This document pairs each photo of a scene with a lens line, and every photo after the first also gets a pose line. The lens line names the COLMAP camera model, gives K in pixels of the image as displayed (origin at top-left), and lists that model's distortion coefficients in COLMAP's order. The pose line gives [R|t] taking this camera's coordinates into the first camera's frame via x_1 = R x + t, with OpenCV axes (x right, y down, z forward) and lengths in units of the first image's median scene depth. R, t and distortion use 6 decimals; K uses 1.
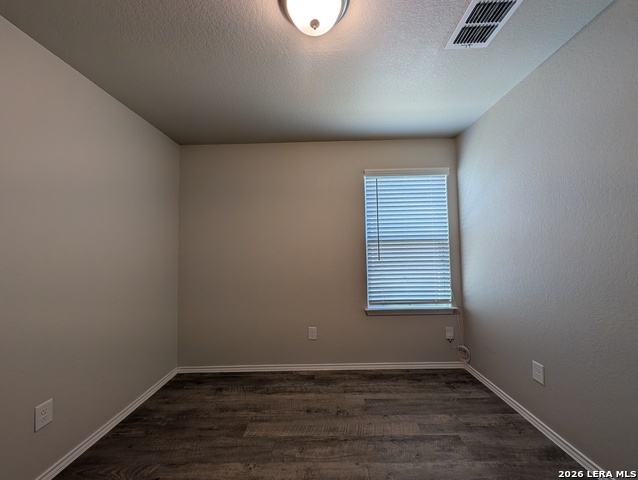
lens RADIAL K [[242.2, 0, 321.8], [0, 242.2, 240.4], [0, 0, 1]] dist [0.001977, -0.000323]
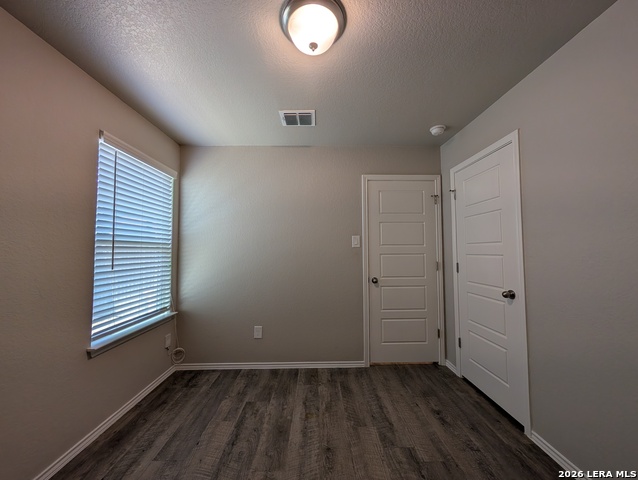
lens RADIAL K [[242.2, 0, 318.9], [0, 242.2, 241.7], [0, 0, 1]] dist [0.001977, -0.000323]
pose [[-0.029923, 0.058199, 0.997856, -0.550341], [-0.038867, 0.997481, -0.059342, 0.025252], [-0.998796, -0.040560, -0.027585, 0.506292]]
